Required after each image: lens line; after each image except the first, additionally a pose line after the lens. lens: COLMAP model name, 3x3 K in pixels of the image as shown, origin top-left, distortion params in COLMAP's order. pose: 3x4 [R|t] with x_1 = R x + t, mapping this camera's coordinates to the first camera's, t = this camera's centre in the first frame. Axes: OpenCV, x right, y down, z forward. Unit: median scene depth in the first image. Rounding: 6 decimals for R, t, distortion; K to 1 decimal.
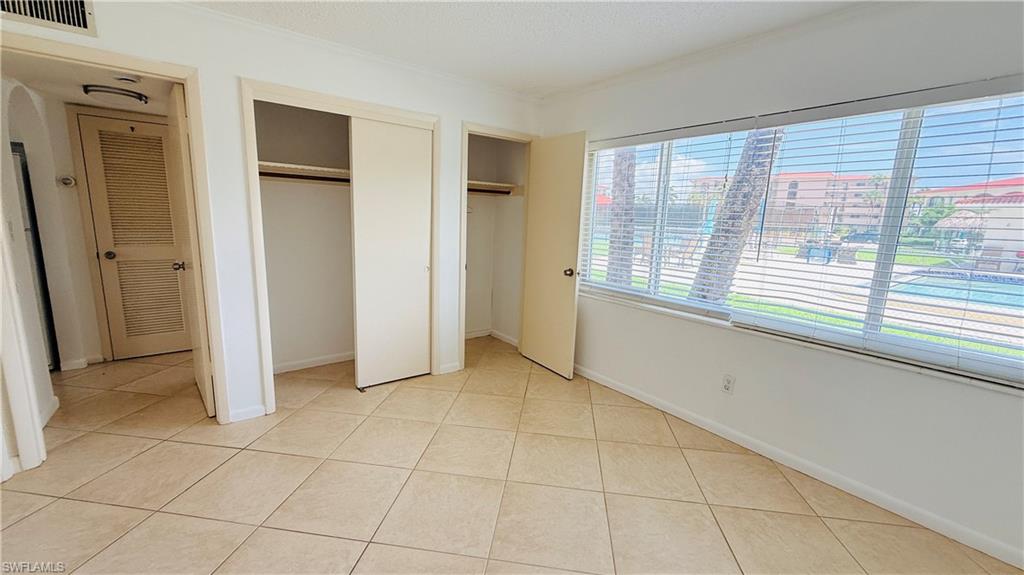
lens RADIAL K [[408.2, 0, 512.0], [0, 408.2, 287.5], [0, 0, 1]] dist [0.002034, -0.000010]
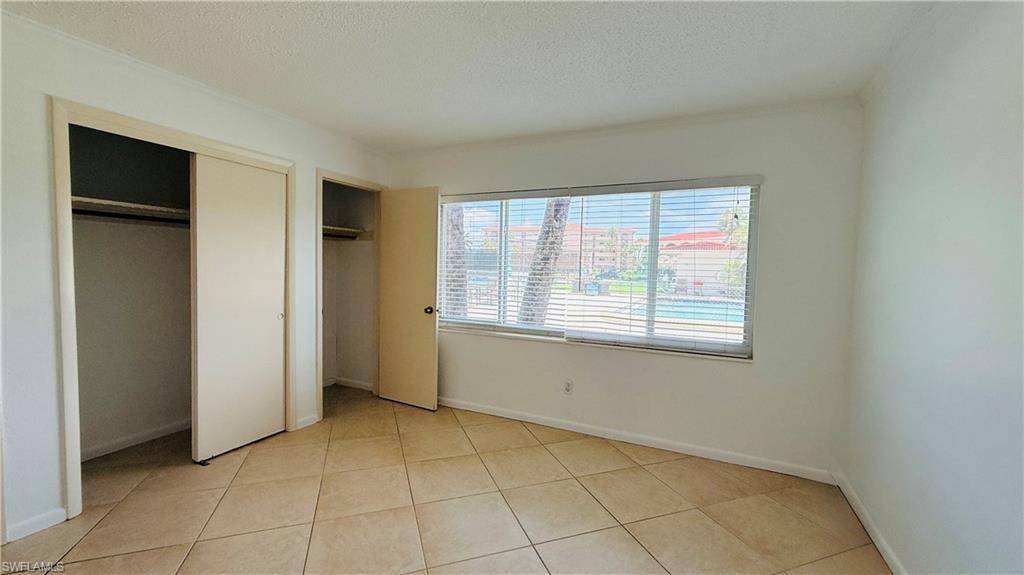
lens RADIAL K [[408.2, 0, 512.0], [0, 408.2, 287.5], [0, 0, 1]] dist [0.002034, -0.000010]
pose [[0.889519, -0.038901, 0.455240, -0.167821], [0.087831, 0.992344, -0.086822, 0.017955], [-0.448377, 0.117214, 0.886126, -0.082169]]
